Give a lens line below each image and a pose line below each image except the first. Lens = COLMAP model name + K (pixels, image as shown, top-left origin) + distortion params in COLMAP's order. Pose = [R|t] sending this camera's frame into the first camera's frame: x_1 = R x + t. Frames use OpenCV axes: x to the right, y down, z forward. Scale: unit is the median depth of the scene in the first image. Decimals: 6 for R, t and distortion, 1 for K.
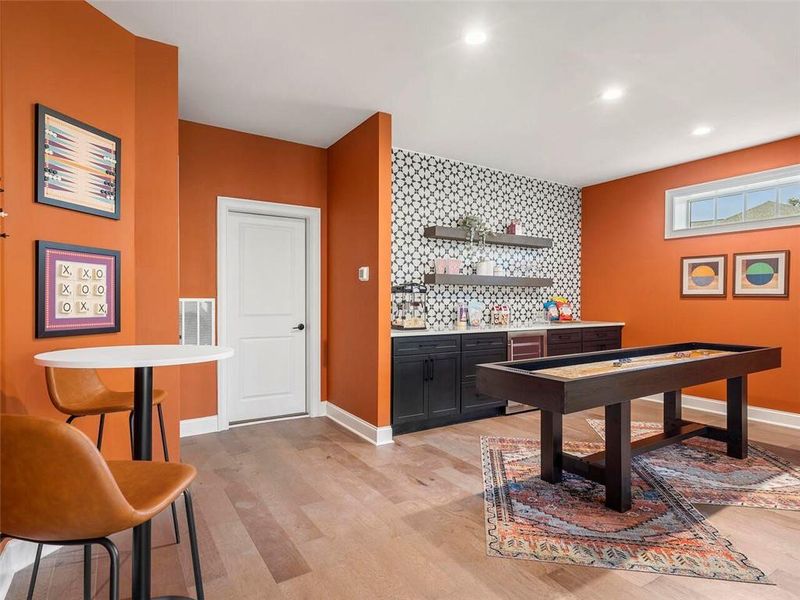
lens RADIAL K [[450.0, 0, 400.0], [0, 450.0, 300.0], [0, 0, 1]] dist [0.001247, 0.000176]
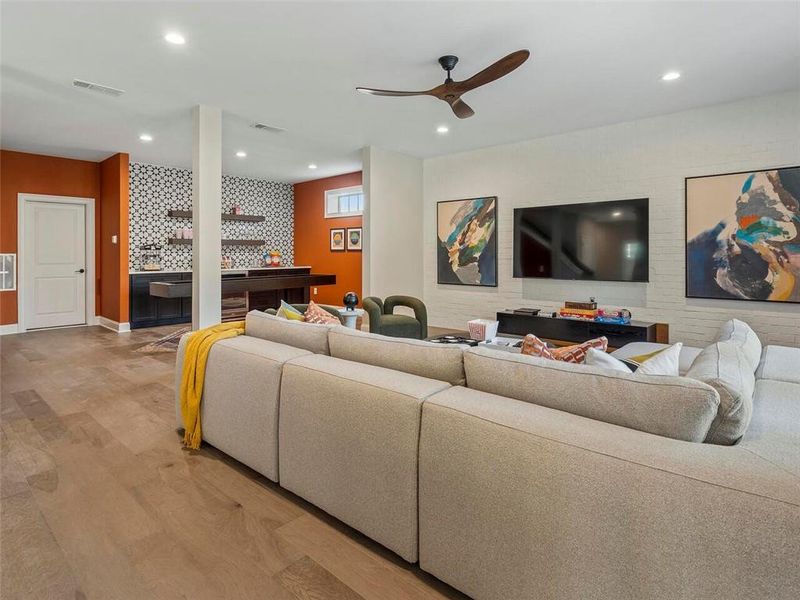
lens RADIAL K [[446.2, 0, 400.5], [0, 446.2, 249.4], [0, 0, 1]] dist [0.001136, 0.000026]
pose [[0.964188, -0.004855, 0.265175, 0.464300], [0.007851, 0.999917, -0.010238, 0.007526], [-0.265104, 0.011953, 0.964146, -0.863929]]
